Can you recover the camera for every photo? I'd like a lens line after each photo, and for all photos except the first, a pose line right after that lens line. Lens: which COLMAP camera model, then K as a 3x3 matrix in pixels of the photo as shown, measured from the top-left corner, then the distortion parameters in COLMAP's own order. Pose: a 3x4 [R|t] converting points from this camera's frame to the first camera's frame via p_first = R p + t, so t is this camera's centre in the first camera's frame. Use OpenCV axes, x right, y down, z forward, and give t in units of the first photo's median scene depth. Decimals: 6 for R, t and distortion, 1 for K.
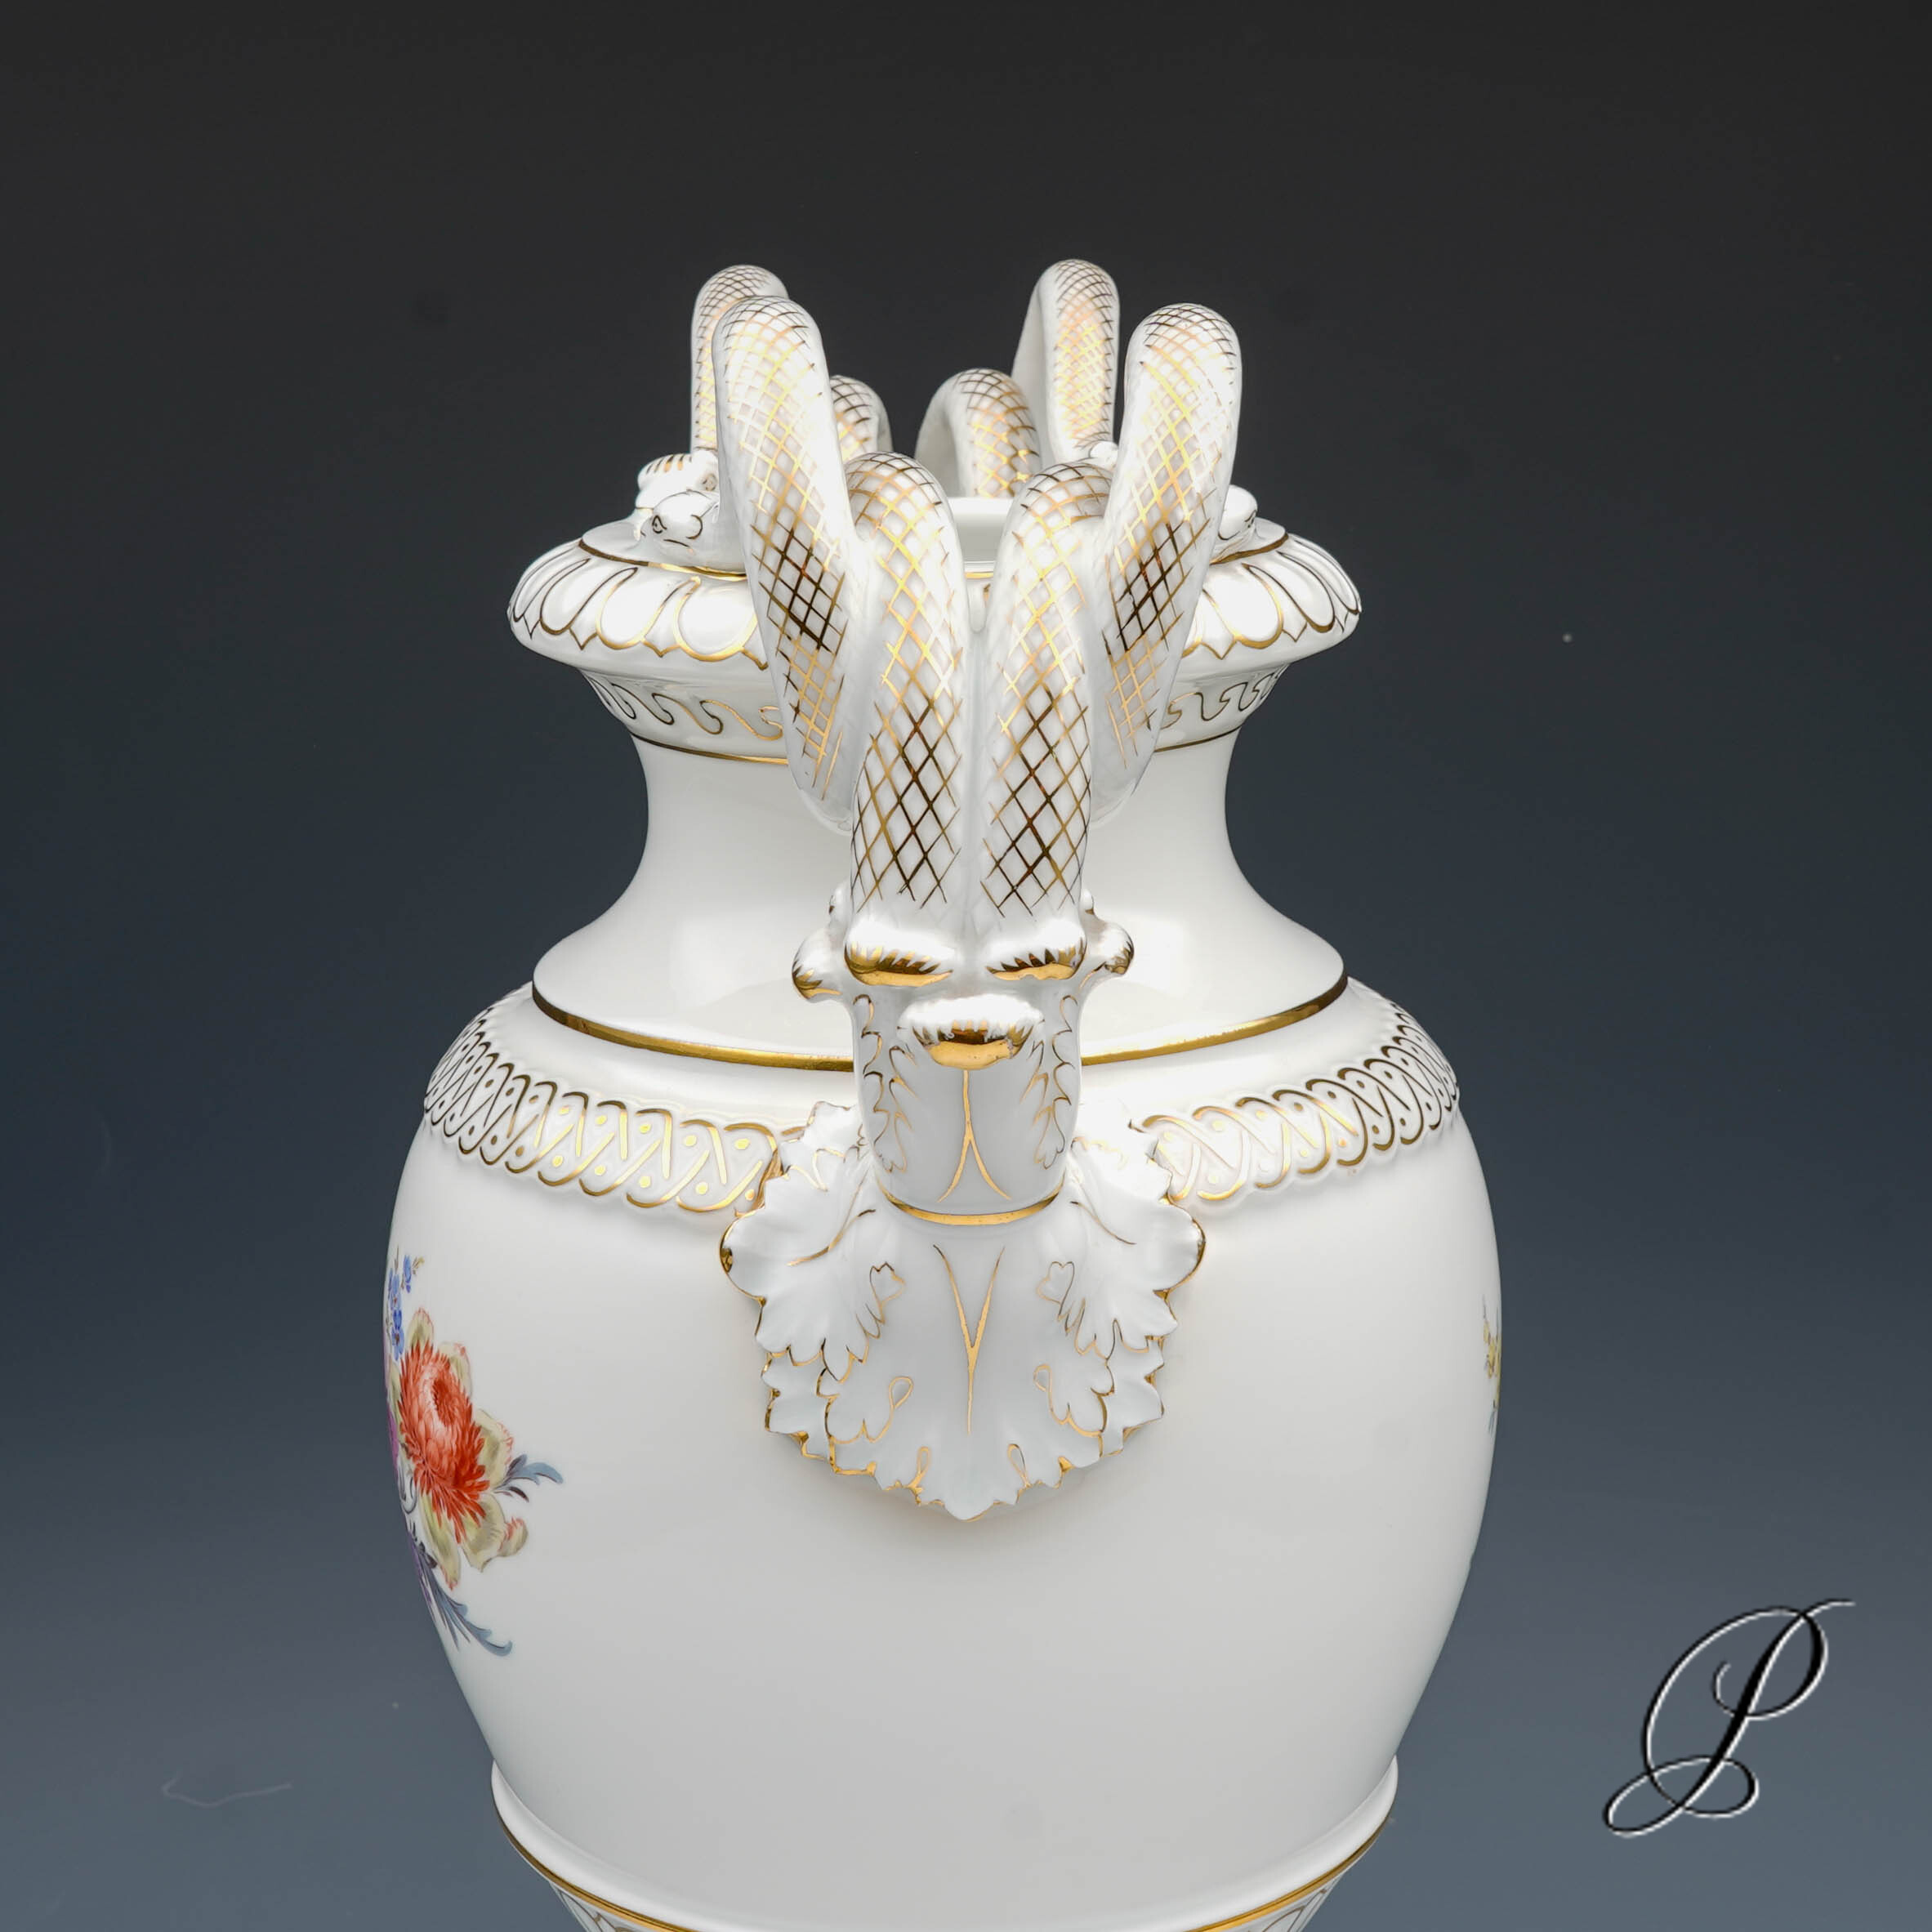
lens RADIAL K [[3948.8, 0, 963.2], [0, 3948.8, 714.8], [0, 0, 1]] dist [-0.036832, -0.065655]
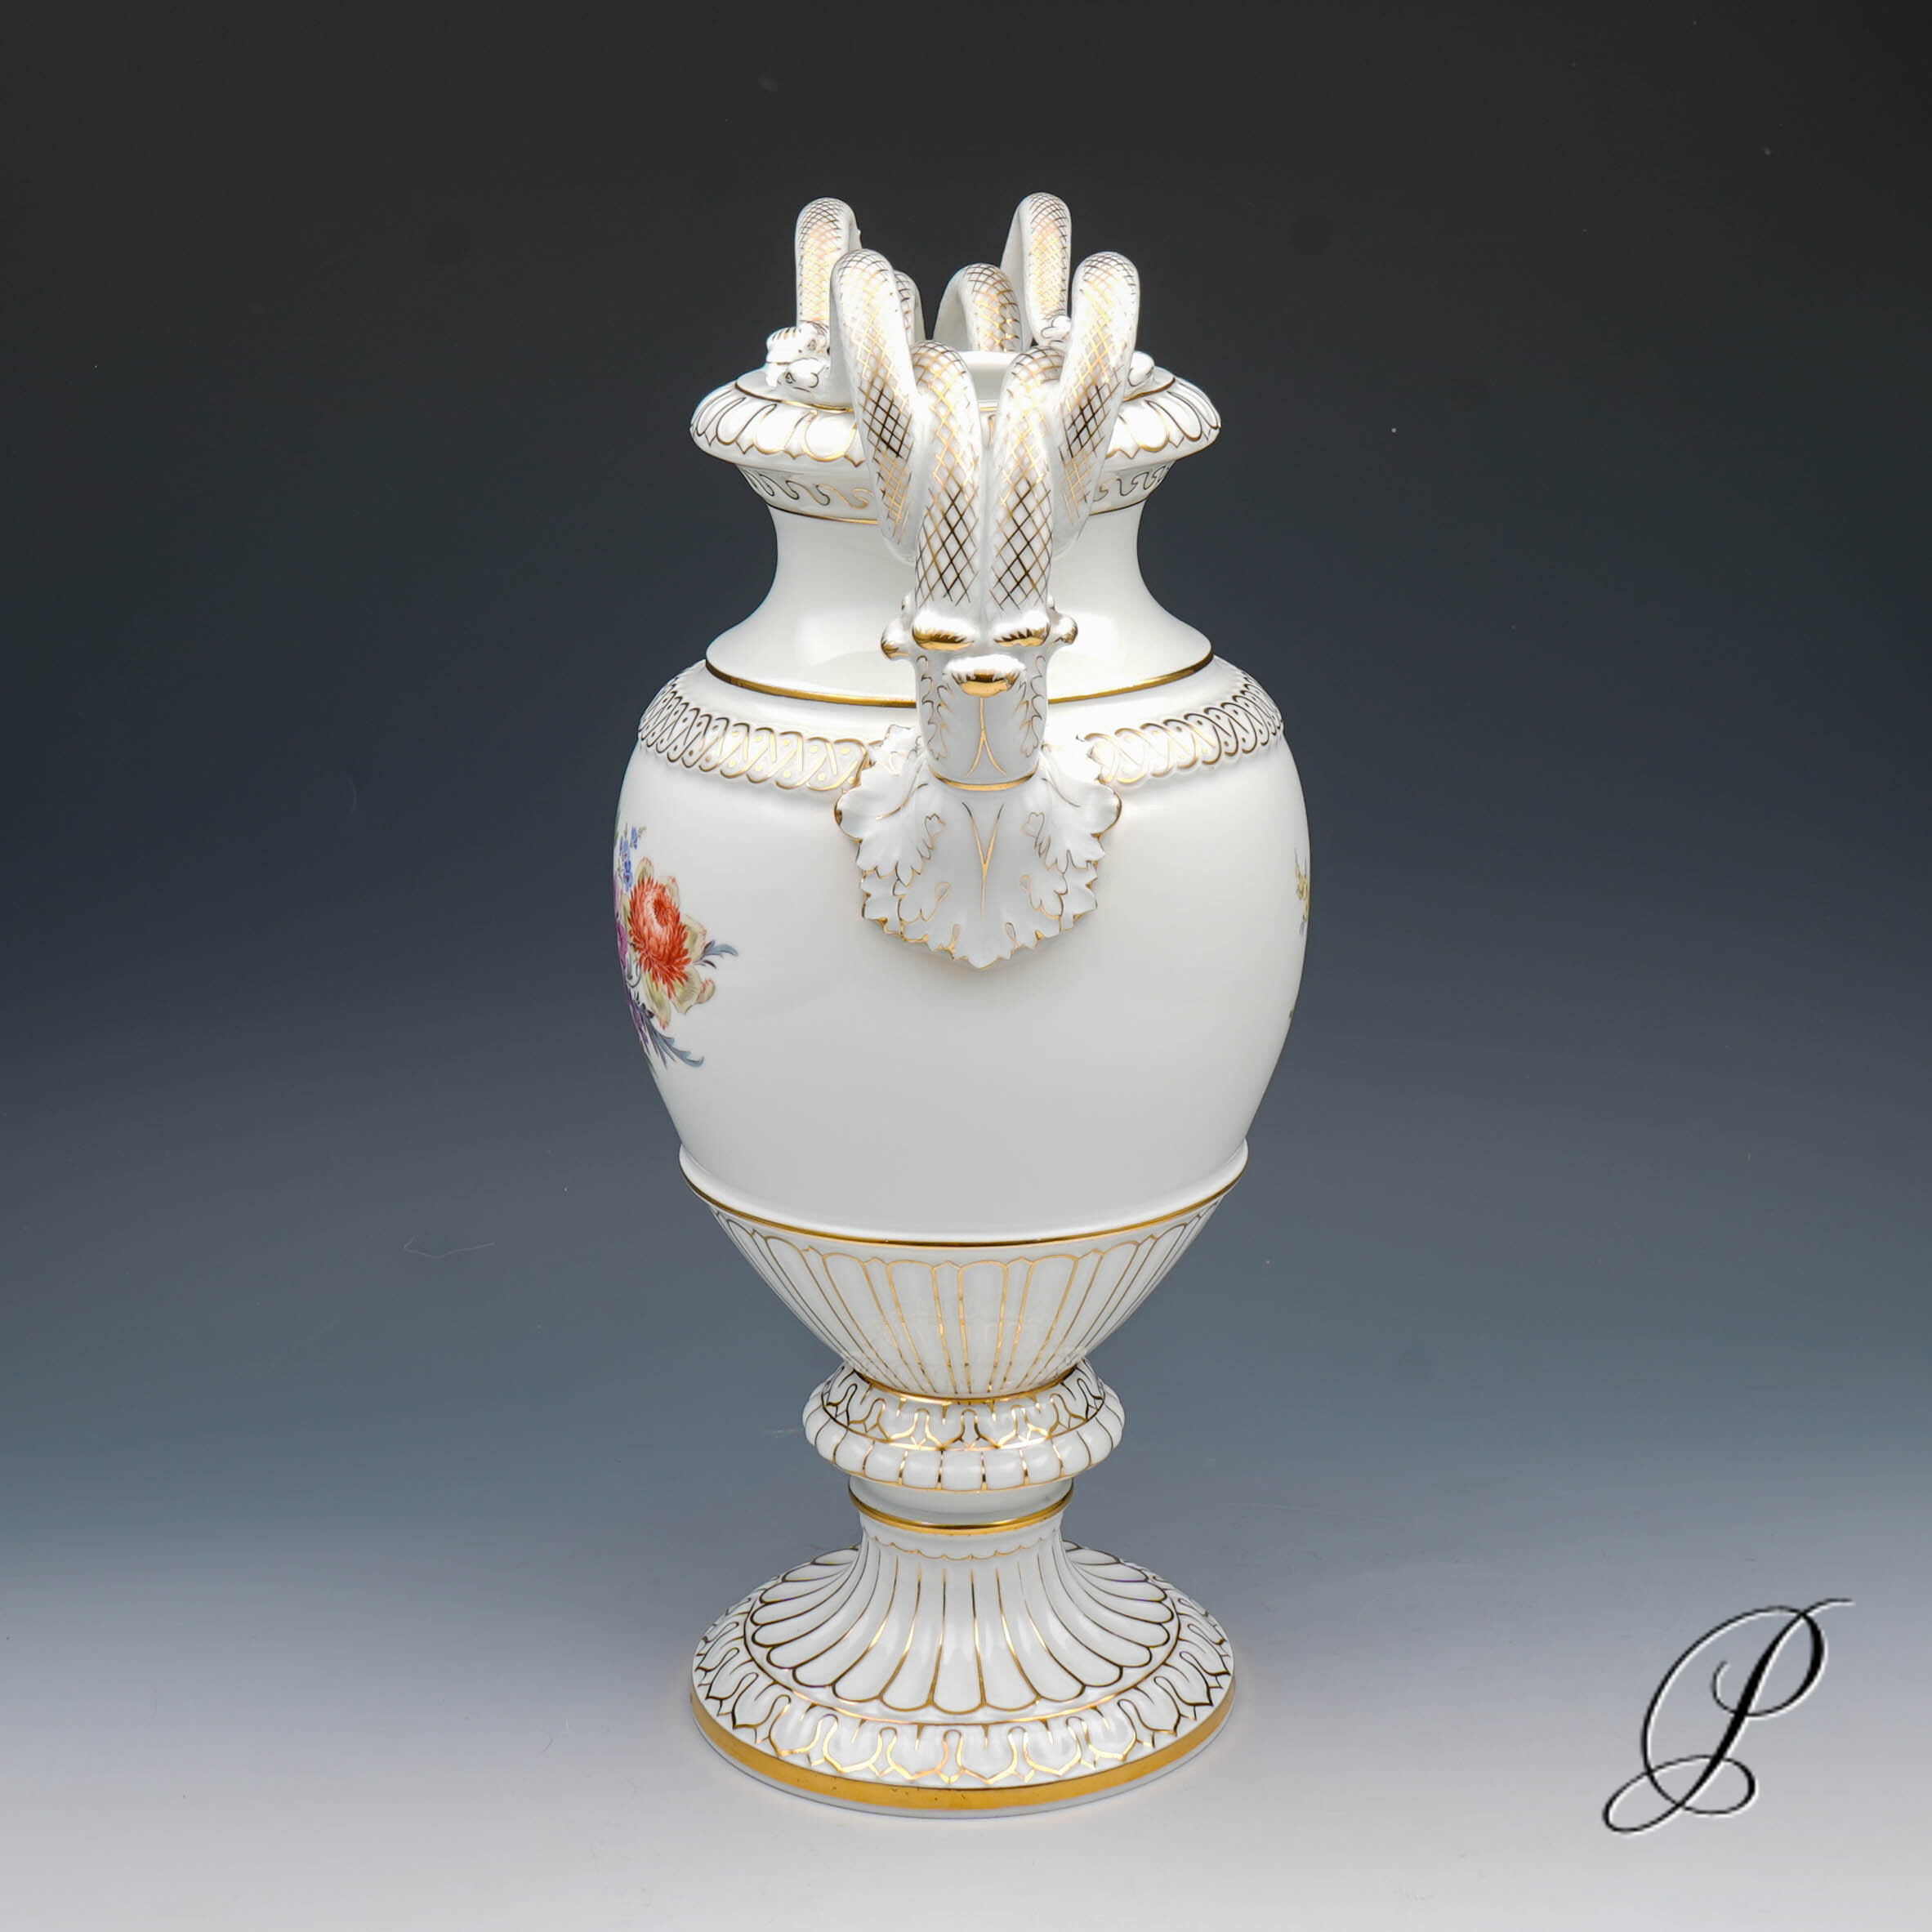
lens RADIAL K [[3841.2, 0, 1149.0], [0, 3841.2, 659.8], [0, 0, 1]] dist [-0.016769, -0.090958]
pose [[0.998445, -0.005210, 0.055502, -0.017394], [0.002490, 0.998797, 0.048973, -0.008995], [-0.055690, -0.048759, 0.997257, -0.617941]]
